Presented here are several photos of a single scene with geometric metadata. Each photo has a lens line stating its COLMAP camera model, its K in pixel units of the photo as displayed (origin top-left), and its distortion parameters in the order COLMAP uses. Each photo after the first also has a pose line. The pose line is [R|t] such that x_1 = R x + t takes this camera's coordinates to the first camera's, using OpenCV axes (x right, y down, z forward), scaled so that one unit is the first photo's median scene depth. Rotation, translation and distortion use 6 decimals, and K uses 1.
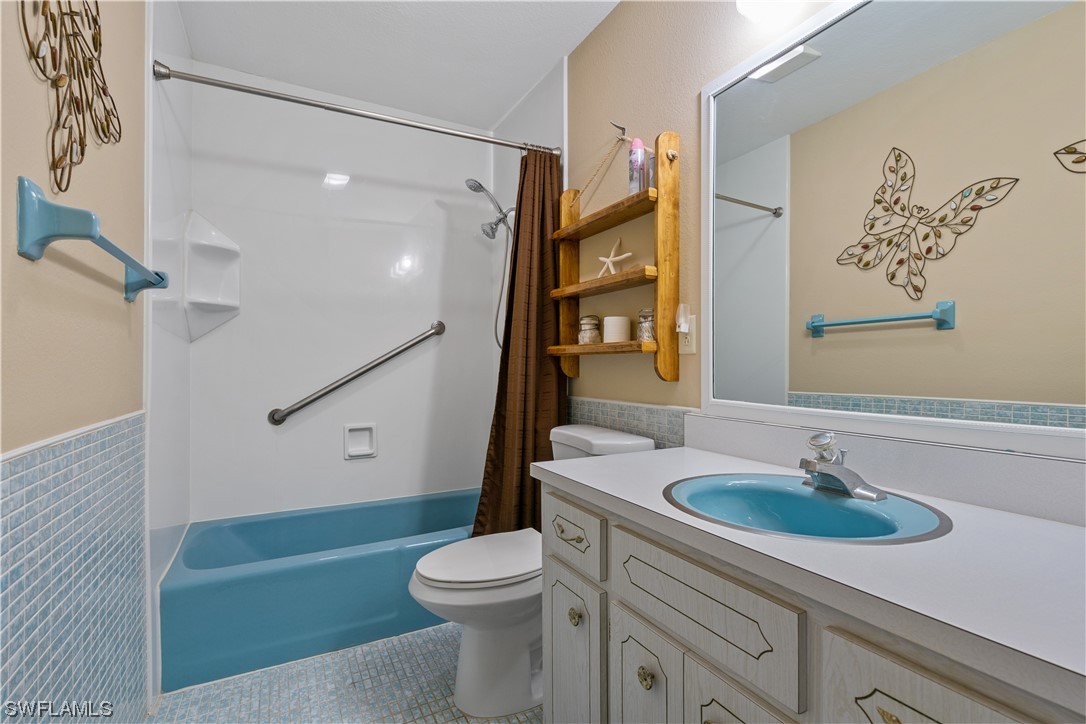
lens RADIAL K [[493.5, 0, 543.5], [0, 493.5, 360.3], [0, 0, 1]] dist [-0.007944, 0.003687]
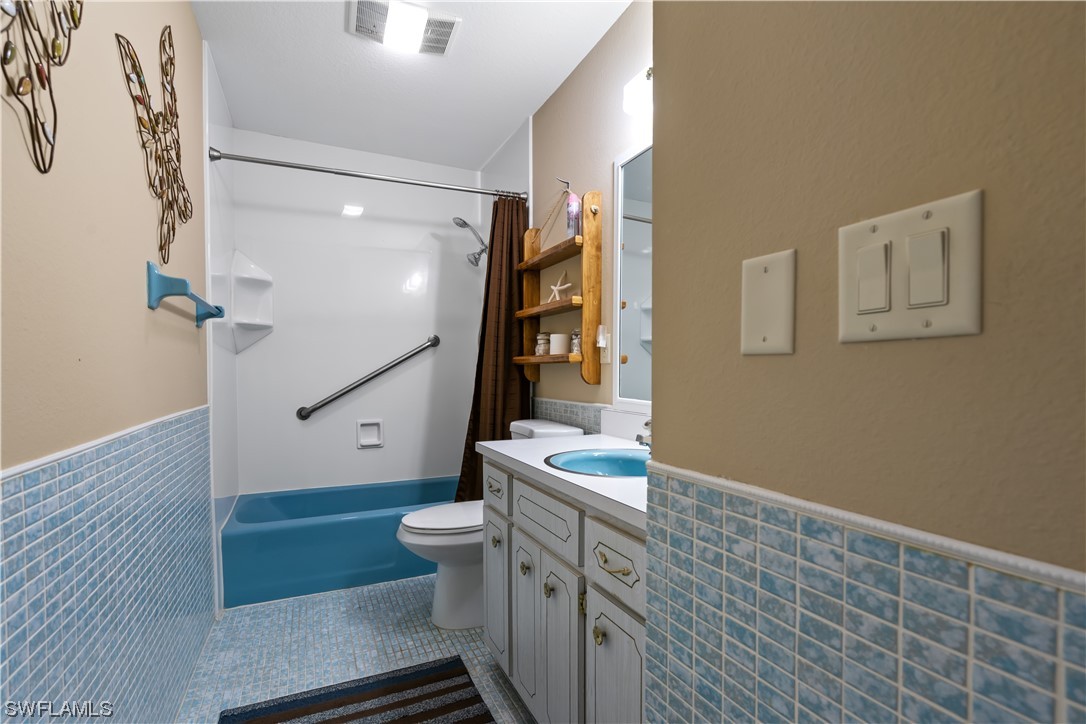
lens RADIAL K [[493.5, 0, 538.3], [0, 493.5, 382.2], [0, 0, 1]] dist [-0.007944, 0.003687]
pose [[0.998229, 0.001397, -0.059464, 0.189933], [0.000460, 0.999513, 0.031201, -0.004447], [0.059478, -0.031174, 0.997743, -0.312310]]
